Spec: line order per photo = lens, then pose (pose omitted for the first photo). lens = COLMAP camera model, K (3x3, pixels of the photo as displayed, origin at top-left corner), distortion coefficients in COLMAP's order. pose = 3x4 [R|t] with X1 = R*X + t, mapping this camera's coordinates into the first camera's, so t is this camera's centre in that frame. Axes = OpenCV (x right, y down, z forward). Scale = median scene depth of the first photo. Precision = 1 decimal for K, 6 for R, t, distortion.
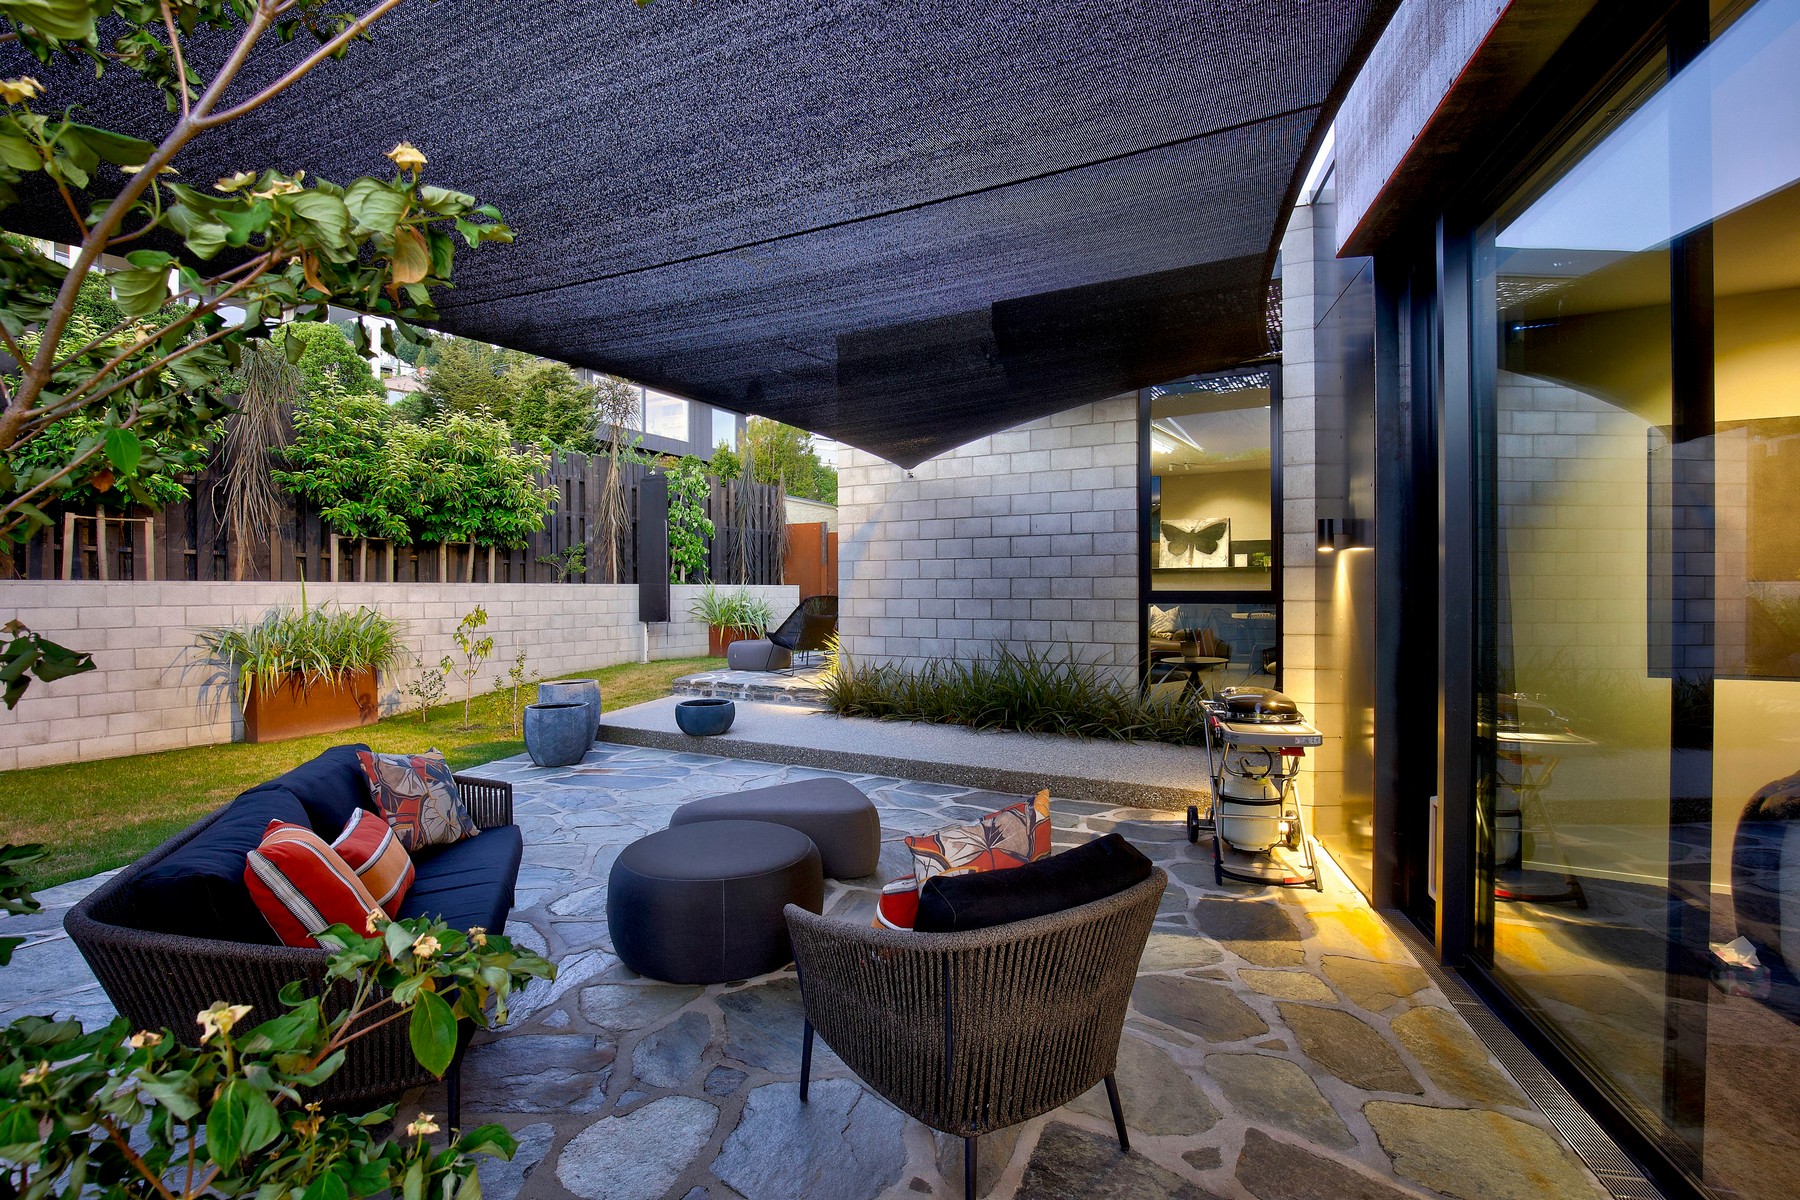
lens RADIAL K [[823.9, 0, 900.0], [0, 823.9, 600.0], [0, 0, 1]] dist [-0.046428, -0.000031]
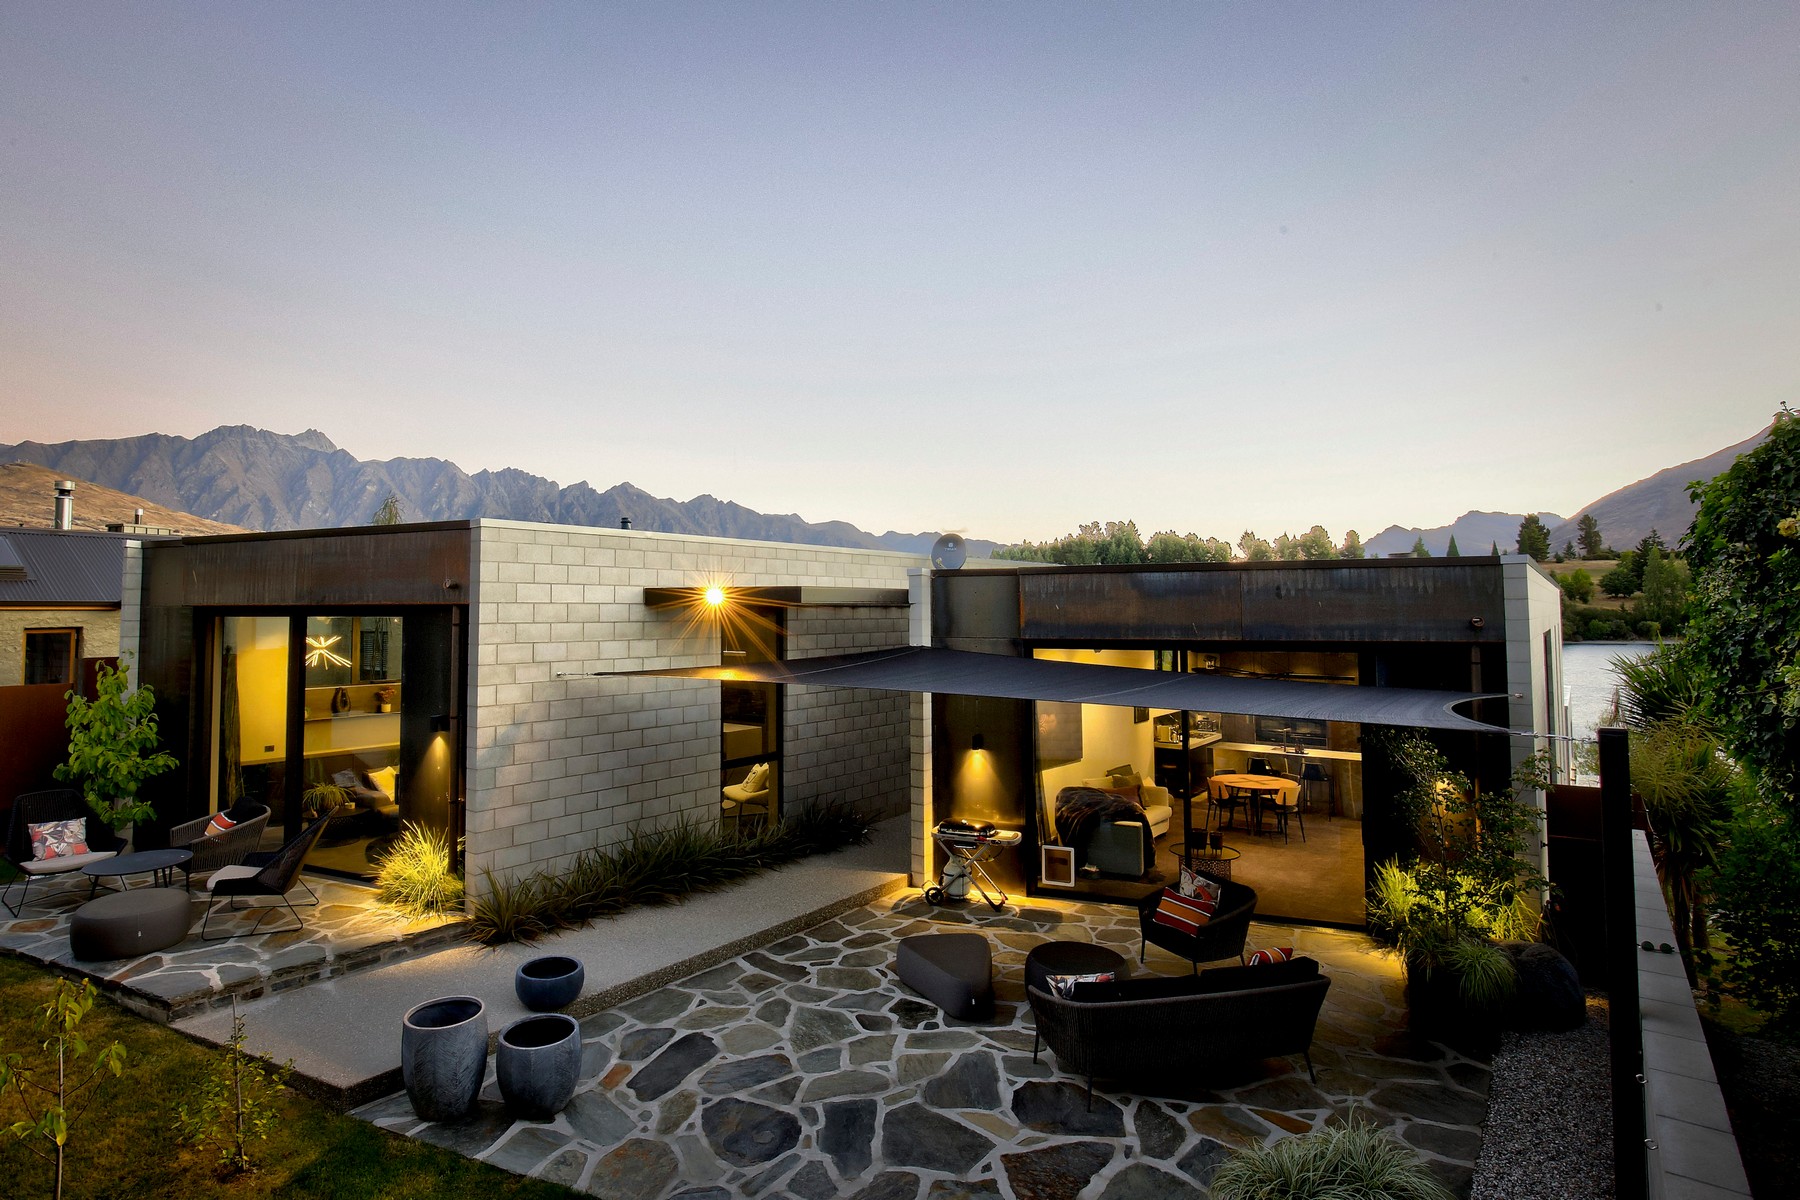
lens RADIAL K [[823.9, 0, 900.0], [0, 823.9, 600.0], [0, 0, 1]] dist [-0.046428, -0.000031]
pose [[0.155603, 0.039698, 0.987022, -0.921815], [0.008850, 0.999096, -0.041578, -0.200138], [-0.987780, 0.015205, 0.155111, 0.444182]]
